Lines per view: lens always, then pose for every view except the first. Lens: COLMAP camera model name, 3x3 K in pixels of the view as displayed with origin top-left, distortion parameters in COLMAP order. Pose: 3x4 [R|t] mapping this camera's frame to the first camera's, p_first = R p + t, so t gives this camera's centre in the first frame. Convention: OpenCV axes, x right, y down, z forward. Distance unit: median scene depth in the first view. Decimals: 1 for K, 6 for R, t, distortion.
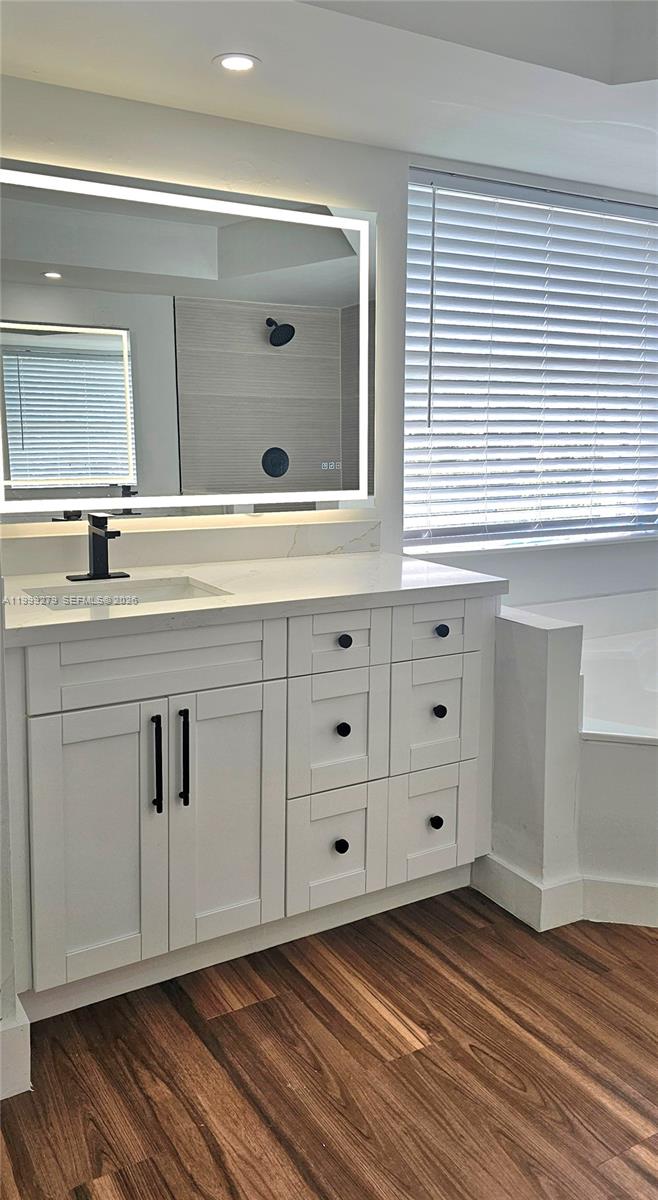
lens RADIAL K [[972.4, 0, 329.0], [0, 972.4, 600.0], [0, 0, 1]] dist [0.052259, -0.010248]
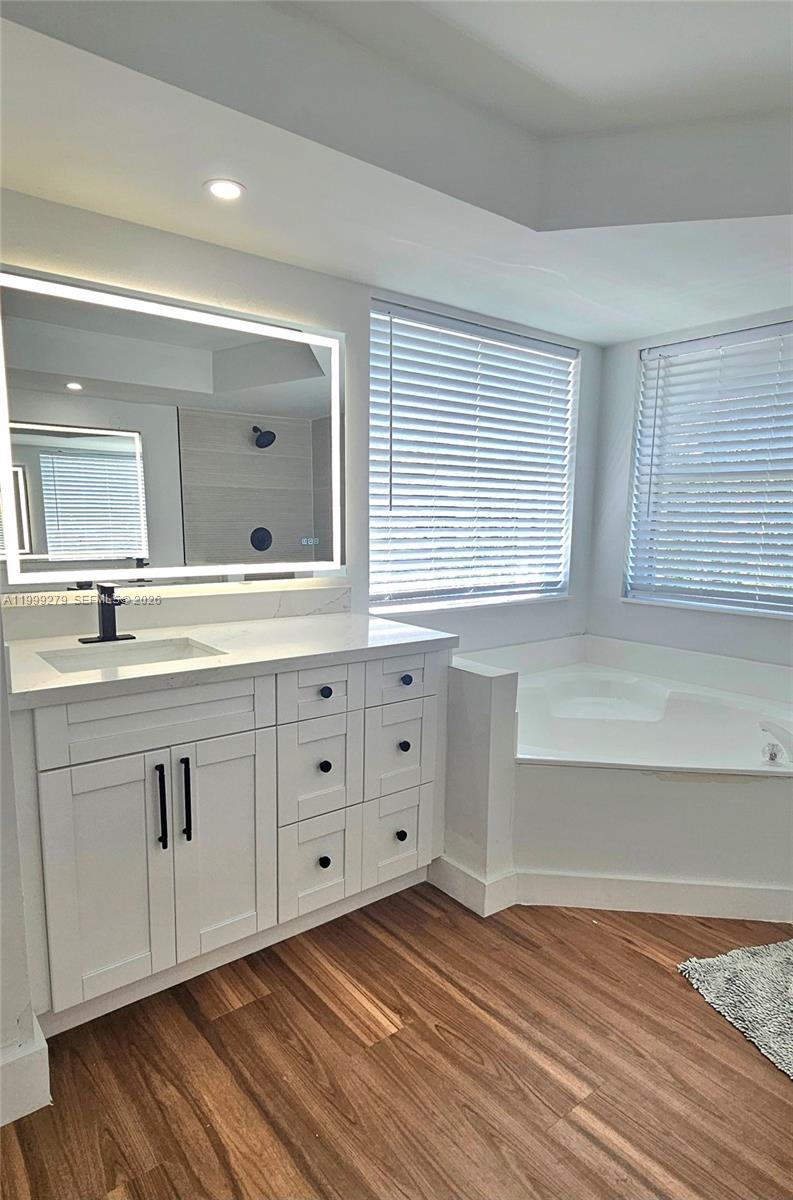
lens RADIAL K [[704.7, 0, 387.2], [0, 704.7, 643.4], [0, 0, 1]] dist [-0.001691, 0.001665]
pose [[0.992539, -0.015157, 0.120981, -0.011841], [0.014598, 0.999878, 0.005506, -0.019238], [-0.121050, -0.003699, 0.992640, 0.147969]]
